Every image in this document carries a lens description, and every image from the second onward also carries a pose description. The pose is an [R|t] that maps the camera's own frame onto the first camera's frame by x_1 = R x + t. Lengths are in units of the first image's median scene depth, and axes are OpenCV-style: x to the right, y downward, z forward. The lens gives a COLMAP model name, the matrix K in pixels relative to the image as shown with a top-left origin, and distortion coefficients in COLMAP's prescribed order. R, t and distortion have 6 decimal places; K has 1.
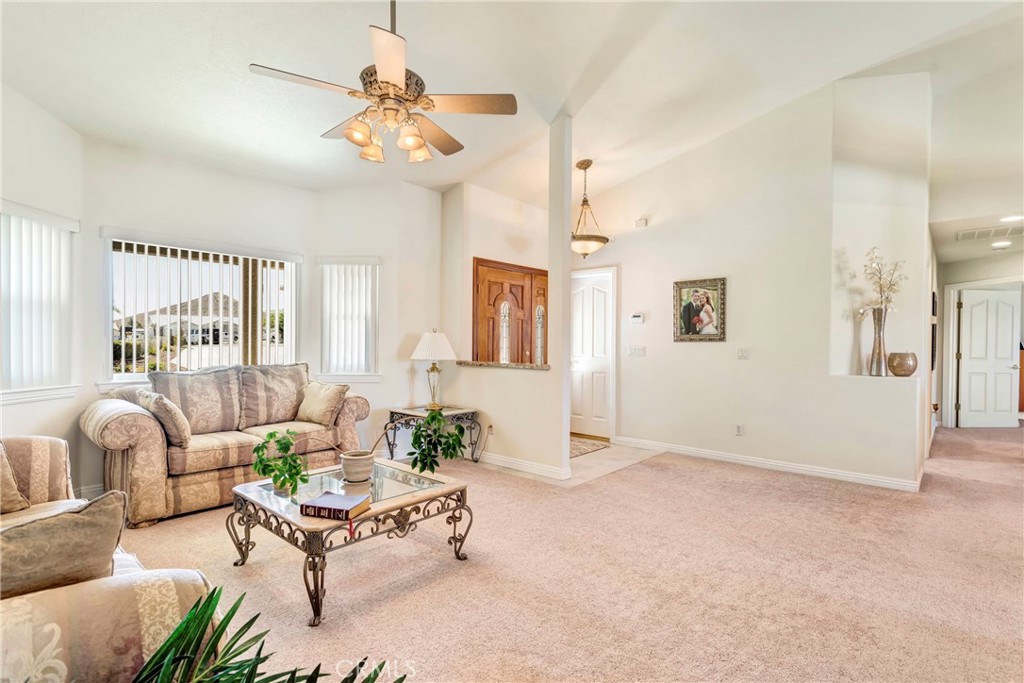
lens RADIAL K [[482.5, 0, 520.6], [0, 482.5, 347.1], [0, 0, 1]] dist [-0.000022, 0.001174]
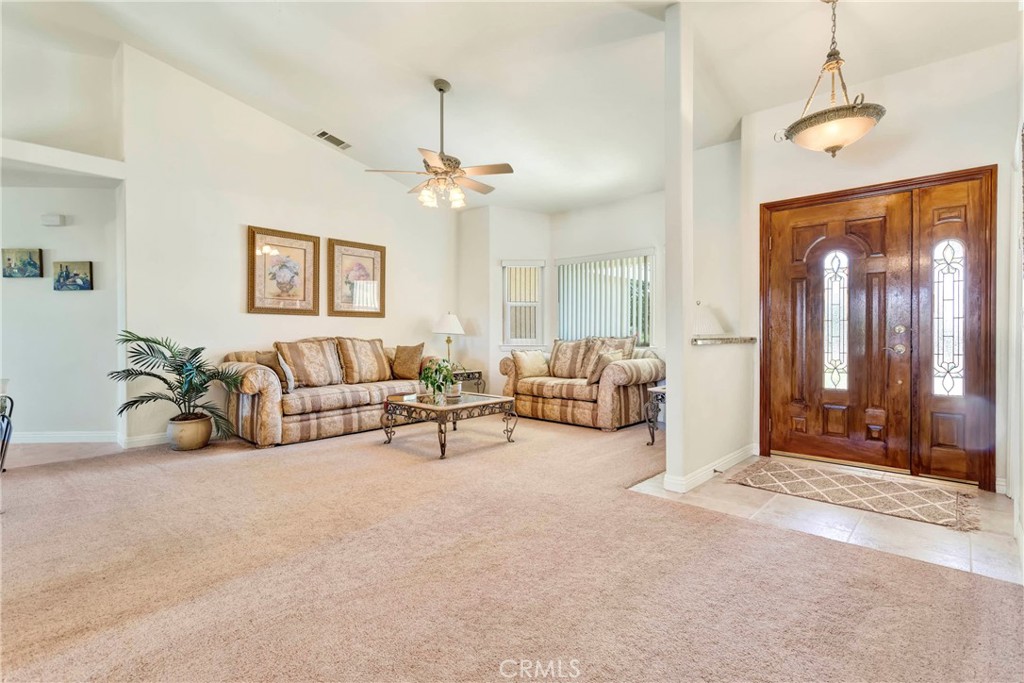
lens RADIAL K [[482.5, 0, 515.8], [0, 482.5, 334.4], [0, 0, 1]] dist [-0.000022, 0.001174]
pose [[-0.006564, -0.002863, -0.999974, 0.721240], [-0.007199, 0.999970, -0.002816, 0.030055], [0.999953, 0.007180, -0.006585, 0.651077]]
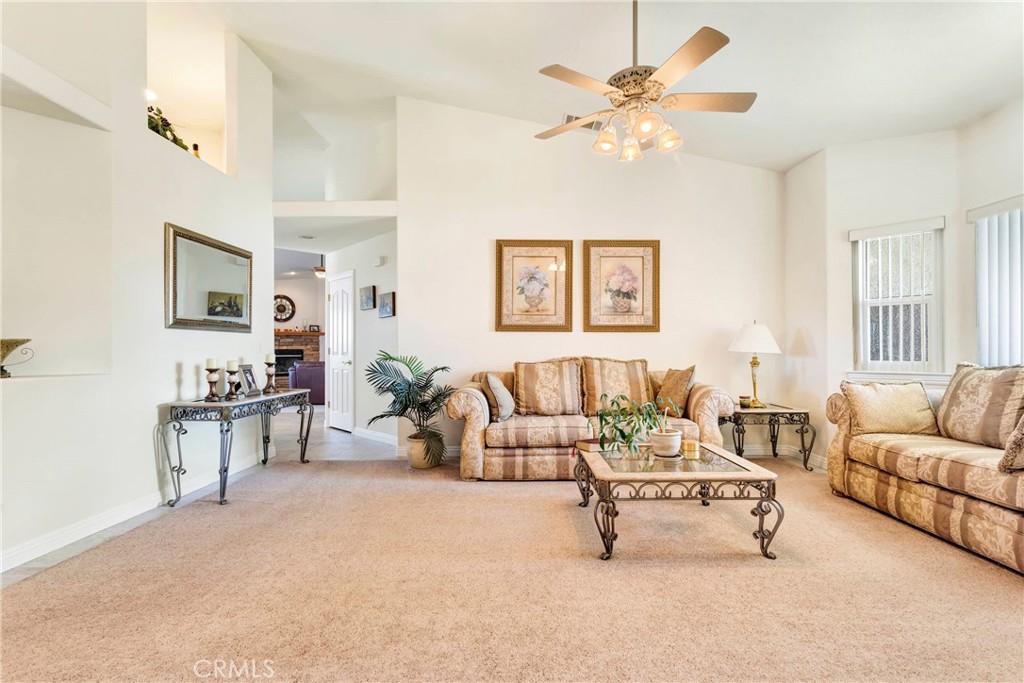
lens RADIAL K [[482.5, 0, 517.9], [0, 482.5, 344.4], [0, 0, 1]] dist [-0.000022, 0.001174]
pose [[-0.733569, -0.011437, -0.679518, 0.327970], [-0.005678, 0.999927, -0.010699, 0.022880], [0.679591, -0.003990, -0.733580, 0.823683]]
